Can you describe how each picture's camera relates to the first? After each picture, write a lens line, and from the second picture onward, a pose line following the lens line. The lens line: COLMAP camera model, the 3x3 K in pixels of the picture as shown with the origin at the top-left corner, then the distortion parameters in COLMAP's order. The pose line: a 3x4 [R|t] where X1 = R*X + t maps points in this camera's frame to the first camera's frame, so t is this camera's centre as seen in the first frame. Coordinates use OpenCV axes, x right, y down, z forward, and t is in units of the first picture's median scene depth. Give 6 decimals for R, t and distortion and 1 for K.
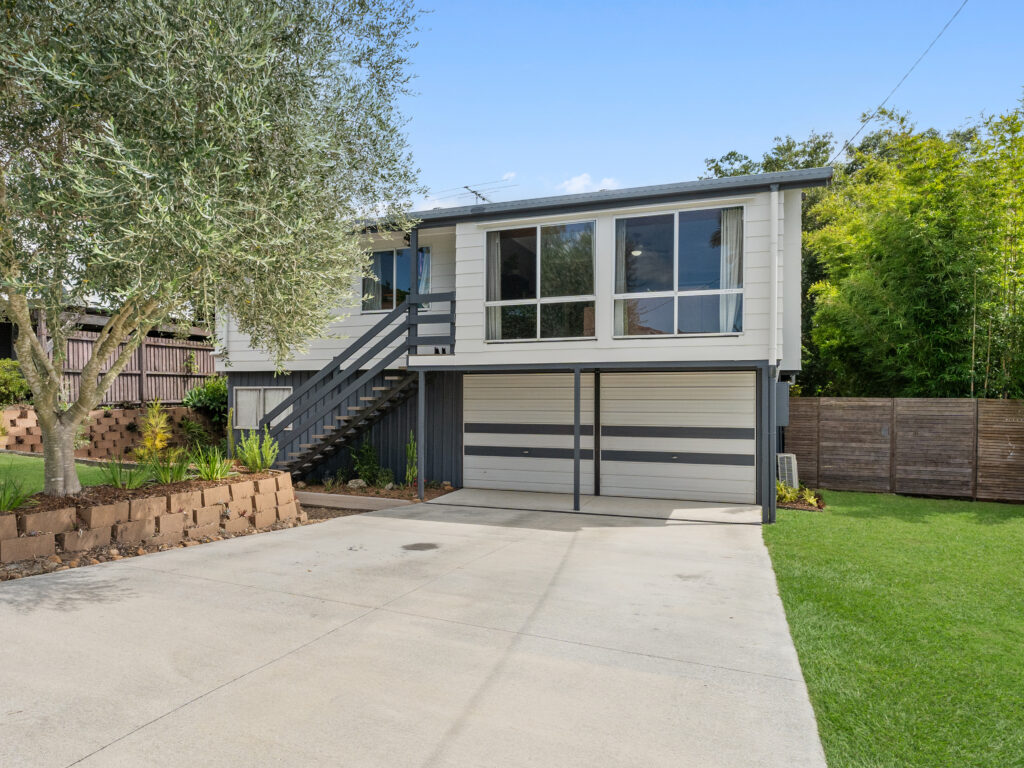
lens RADIAL K [[470.1, 0, 511.6], [0, 470.1, 390.9], [0, 0, 1]] dist [-0.001840, 0.000005]
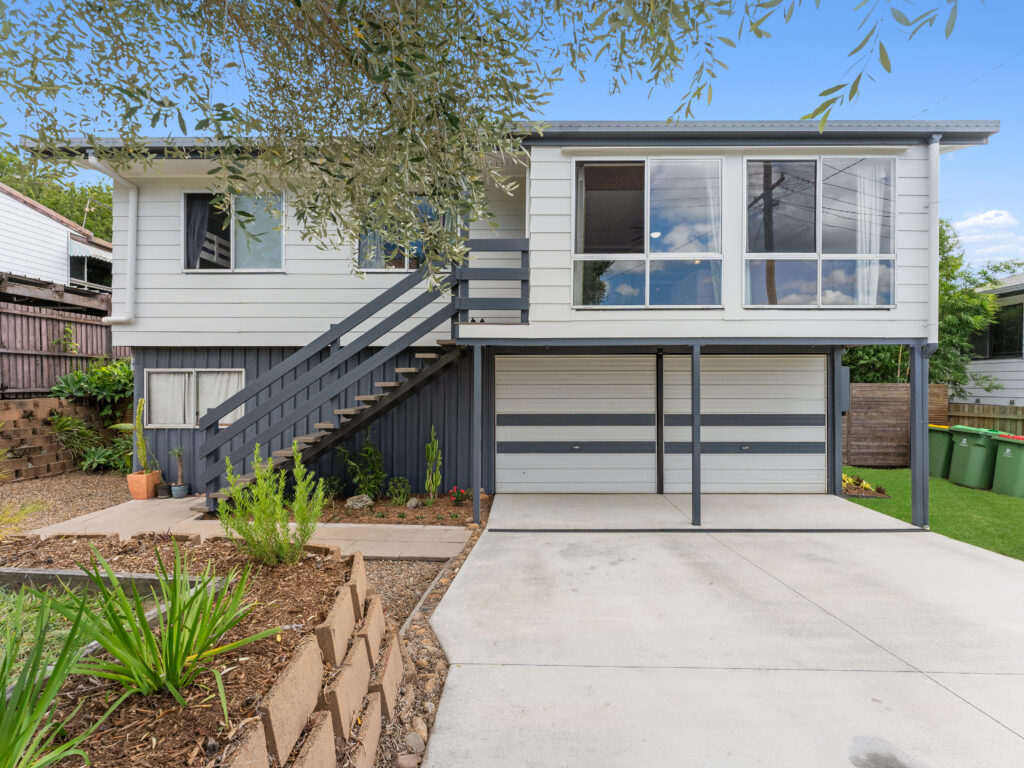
lens RADIAL K [[373.1, 0, 511.5], [0, 373.1, 379.7], [0, 0, 1]] dist [-0.002267, 0.000330]
pose [[0.961949, 0.001461, 0.273225, -0.278063], [-0.001176, 0.999999, -0.001206, 0.009999], [-0.273226, 0.000838, 0.961949, 0.405042]]
